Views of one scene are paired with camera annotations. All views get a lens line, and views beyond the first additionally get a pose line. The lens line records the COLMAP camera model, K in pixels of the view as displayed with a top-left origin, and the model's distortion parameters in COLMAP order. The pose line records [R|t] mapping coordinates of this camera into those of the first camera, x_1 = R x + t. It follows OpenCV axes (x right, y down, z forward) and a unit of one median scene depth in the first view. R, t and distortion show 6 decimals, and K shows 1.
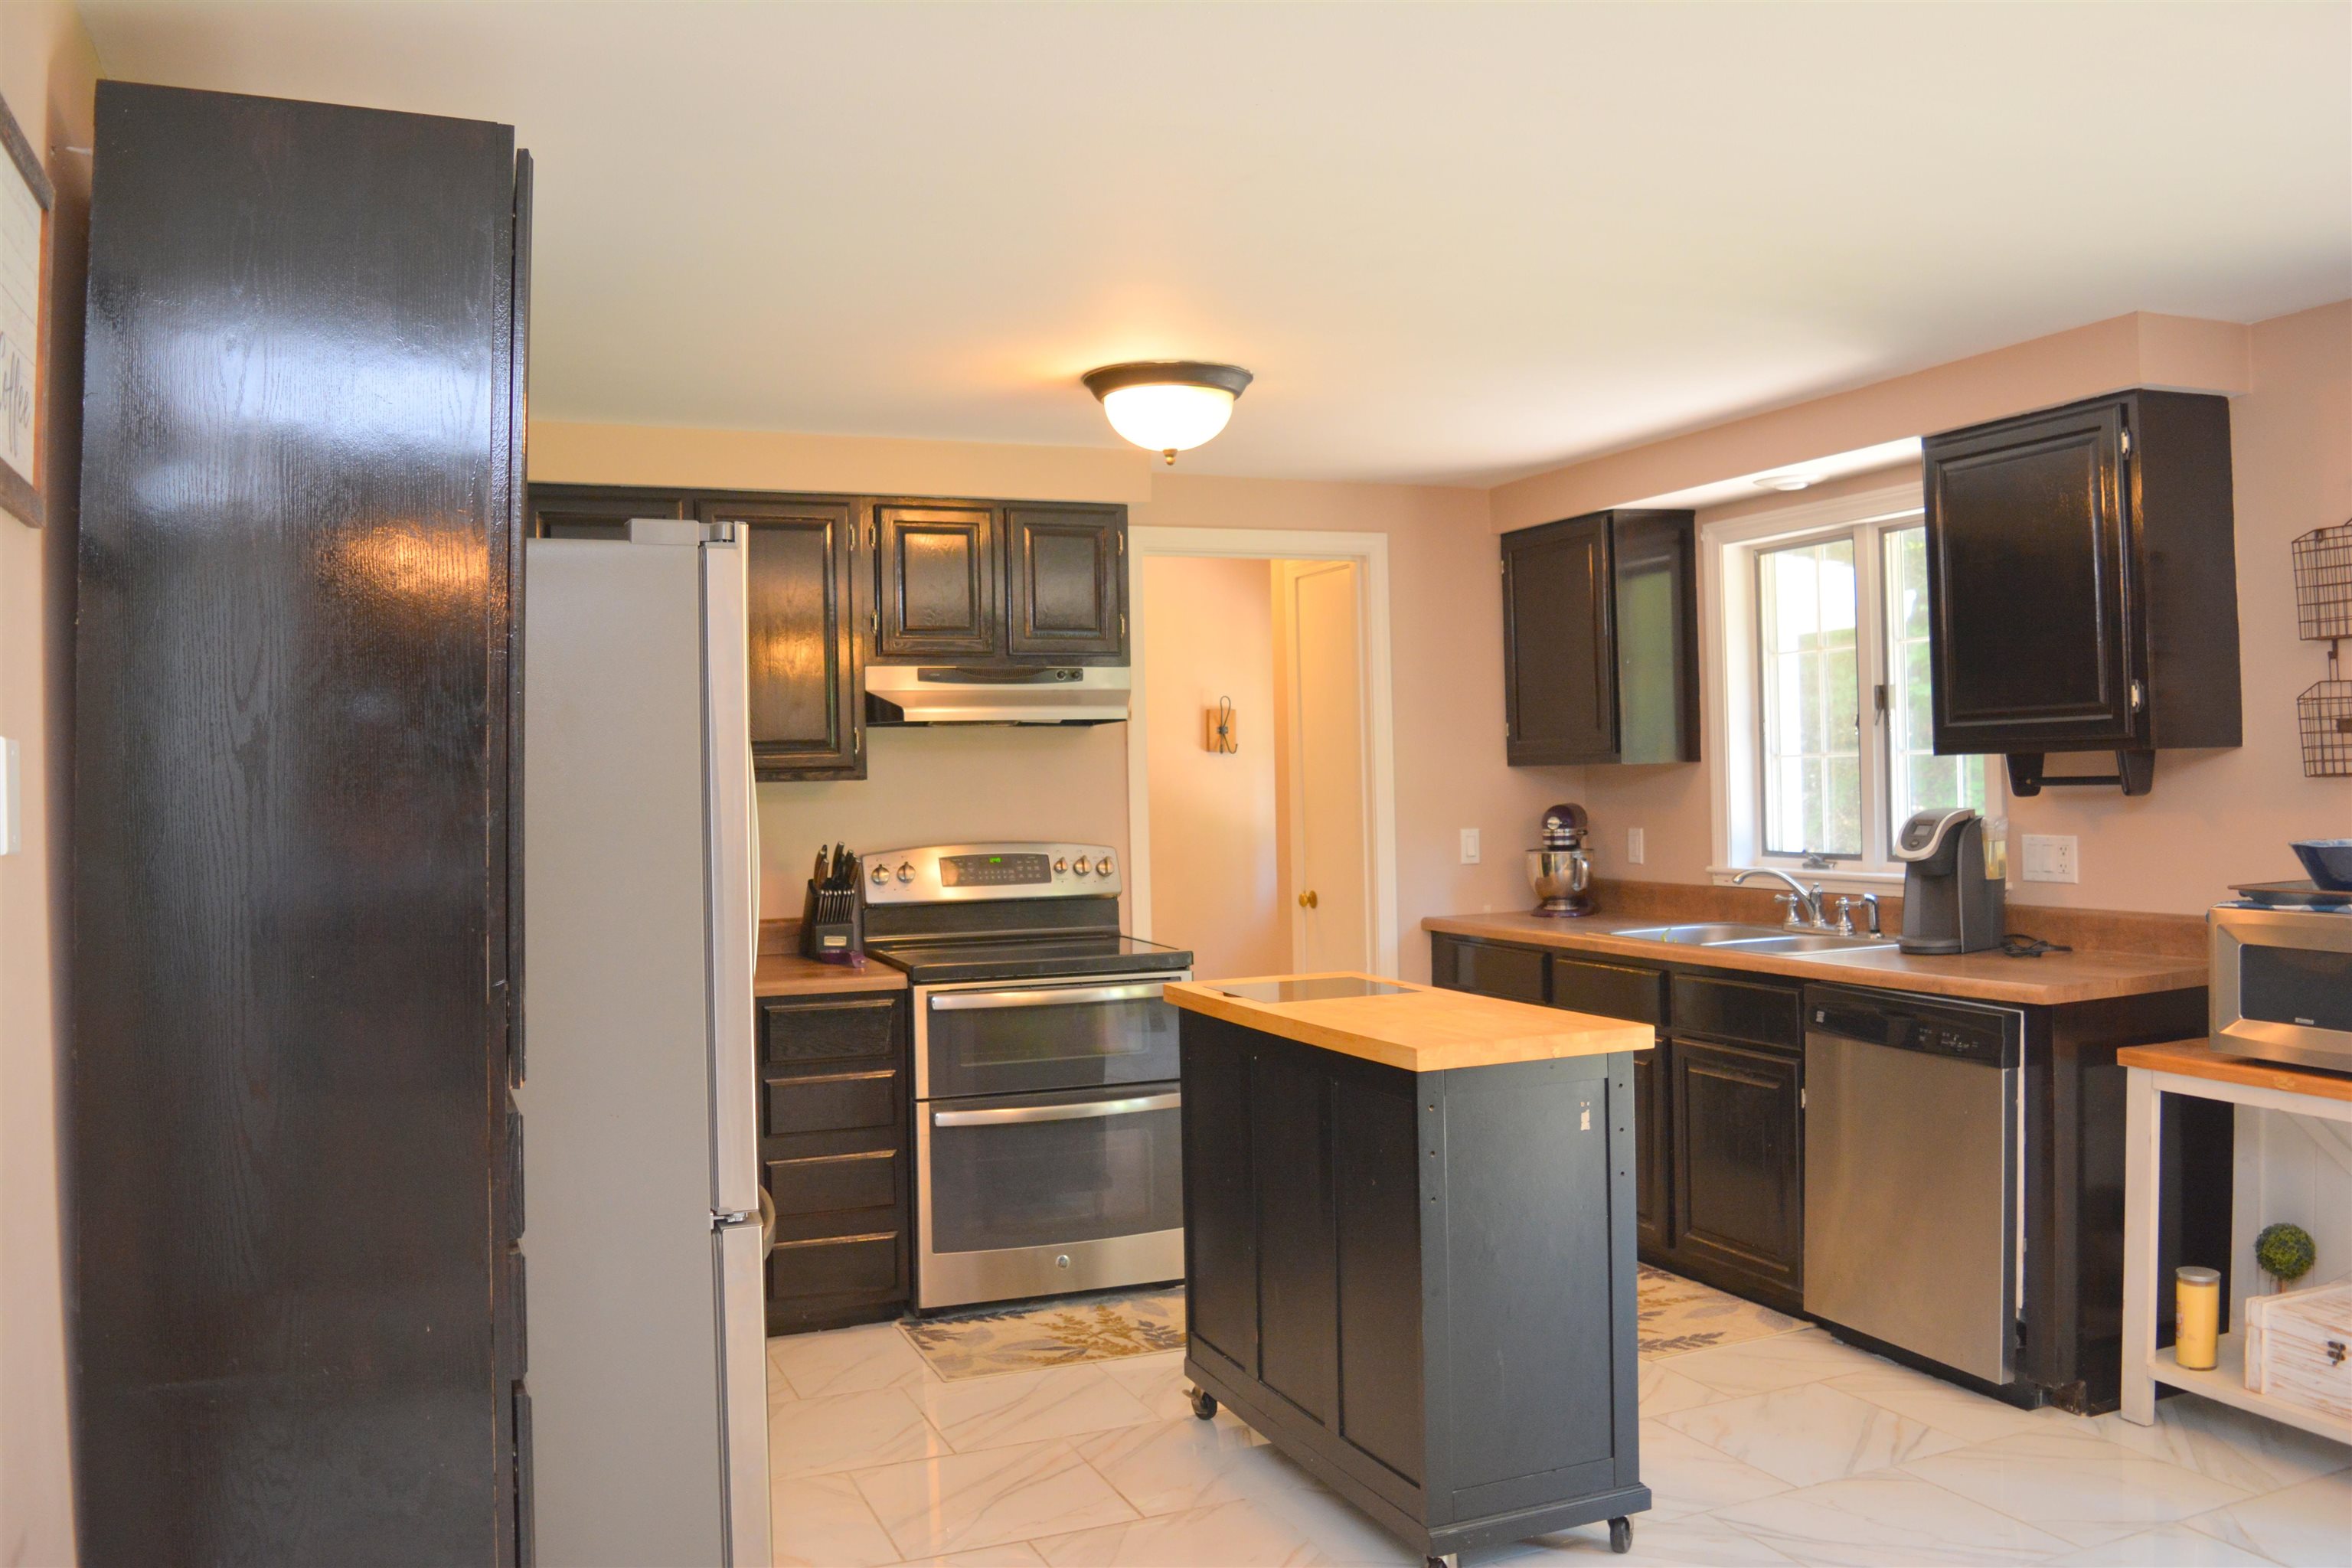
lens RADIAL K [[1844.2, 0, 1161.0], [0, 1844.2, 765.4], [0, 0, 1]] dist [-0.098455, 0.027319]
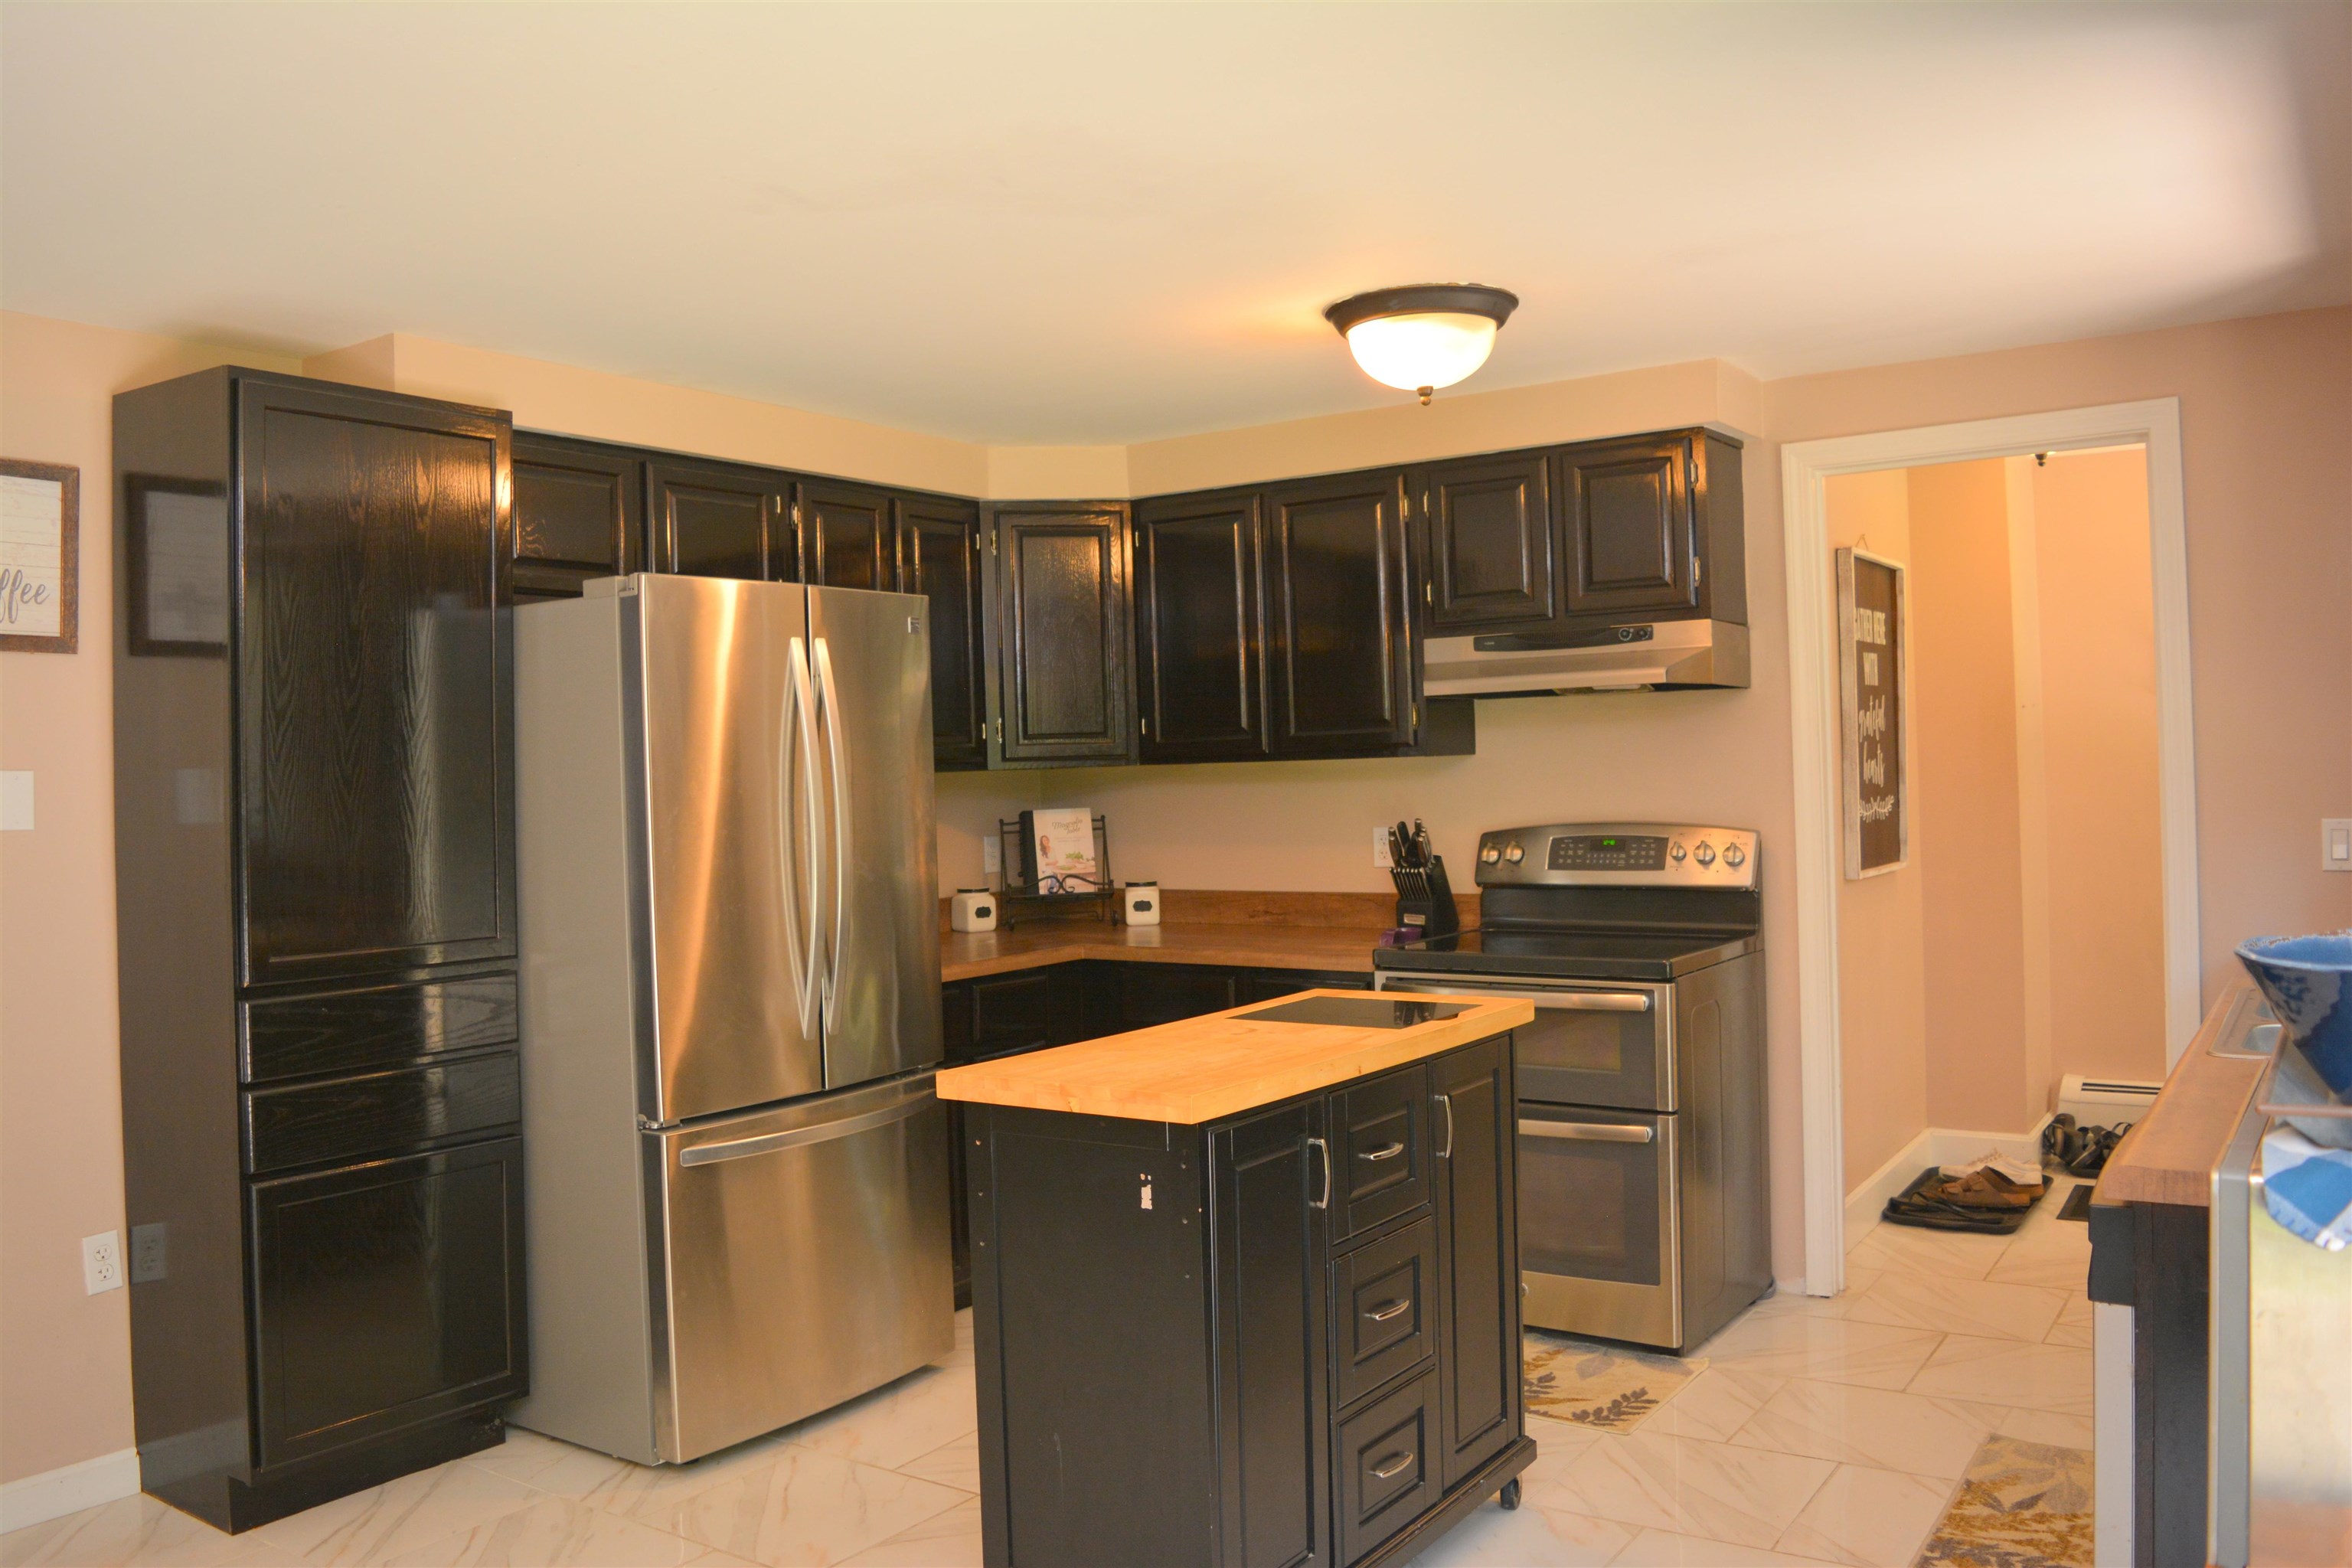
lens RADIAL K [[1844.2, 0, 1175.5], [0, 1844.2, 774.1], [0, 0, 1]] dist [-0.098455, 0.027319]
pose [[0.540062, 0.005869, -0.841605, 0.635350], [0.025099, 0.999419, 0.023075, -0.009111], [0.841251, -0.033585, 0.539601, 0.393563]]
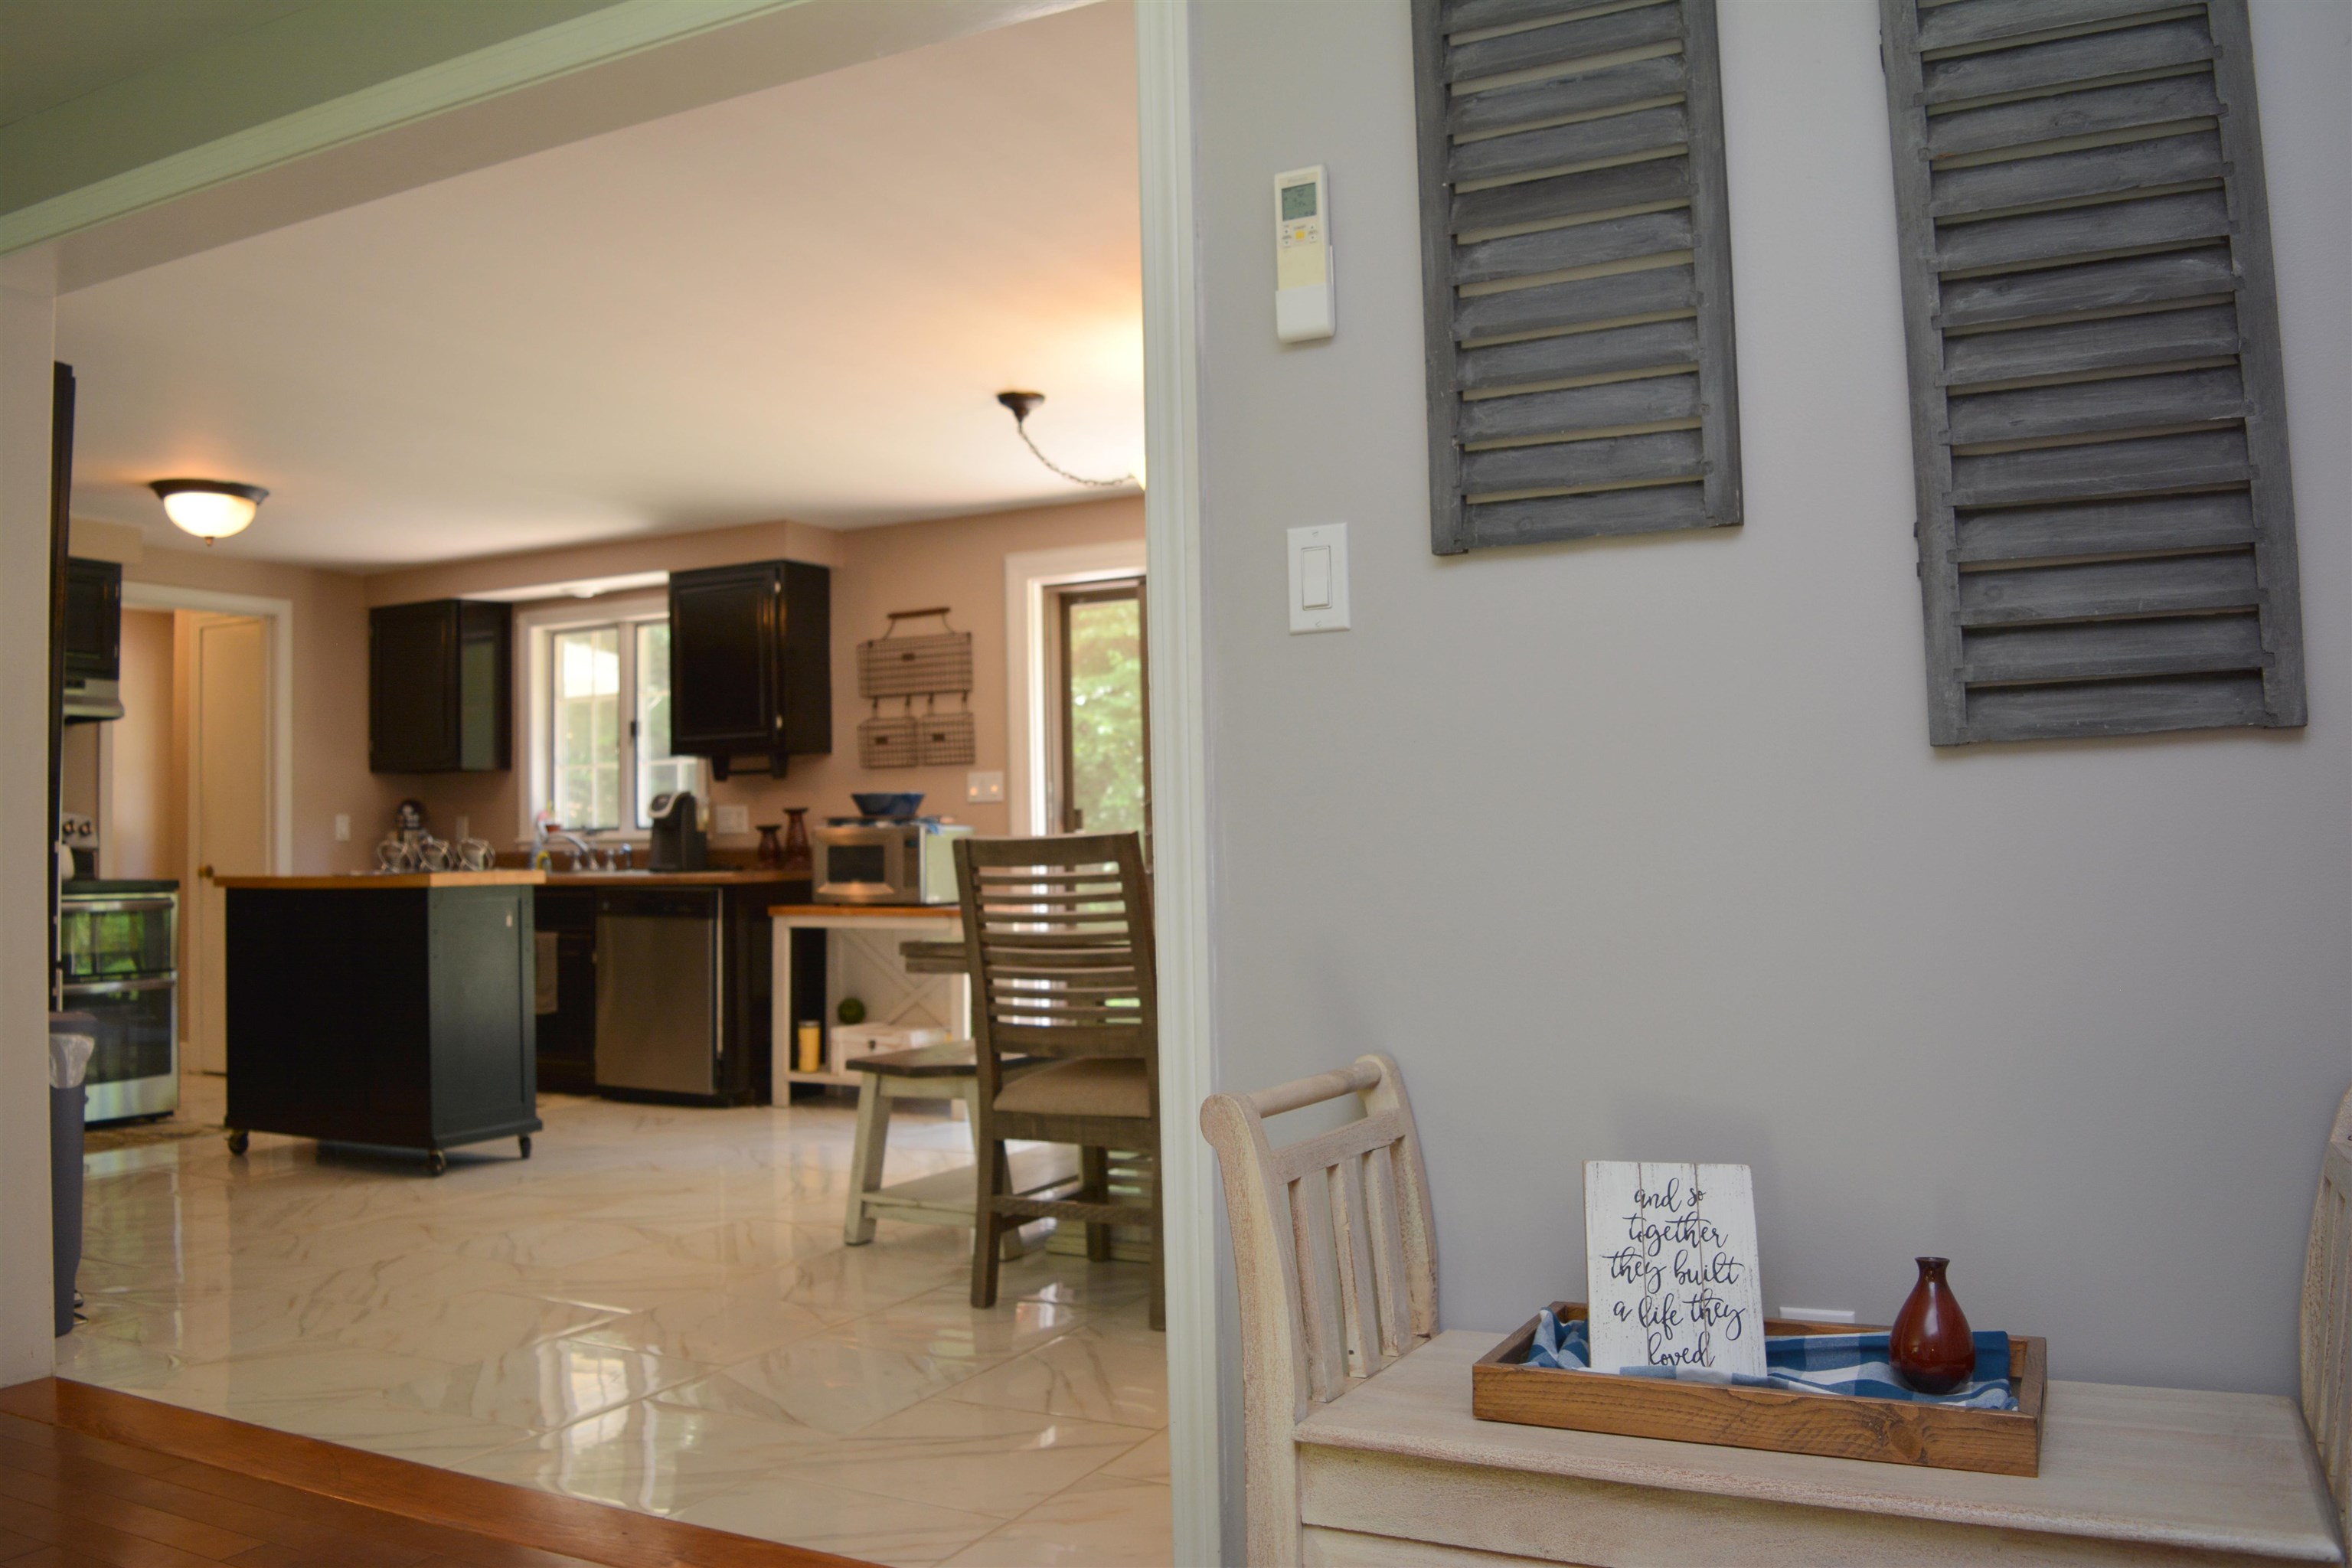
lens RADIAL K [[1844.2, 0, 1165.8], [0, 1844.2, 769.4], [0, 0, 1]] dist [-0.098455, 0.027319]
pose [[0.762916, 0.036794, 0.645449, -0.322422], [-0.003073, 0.998574, -0.053291, 0.093399], [-0.646490, 0.038673, 0.761942, -0.603566]]
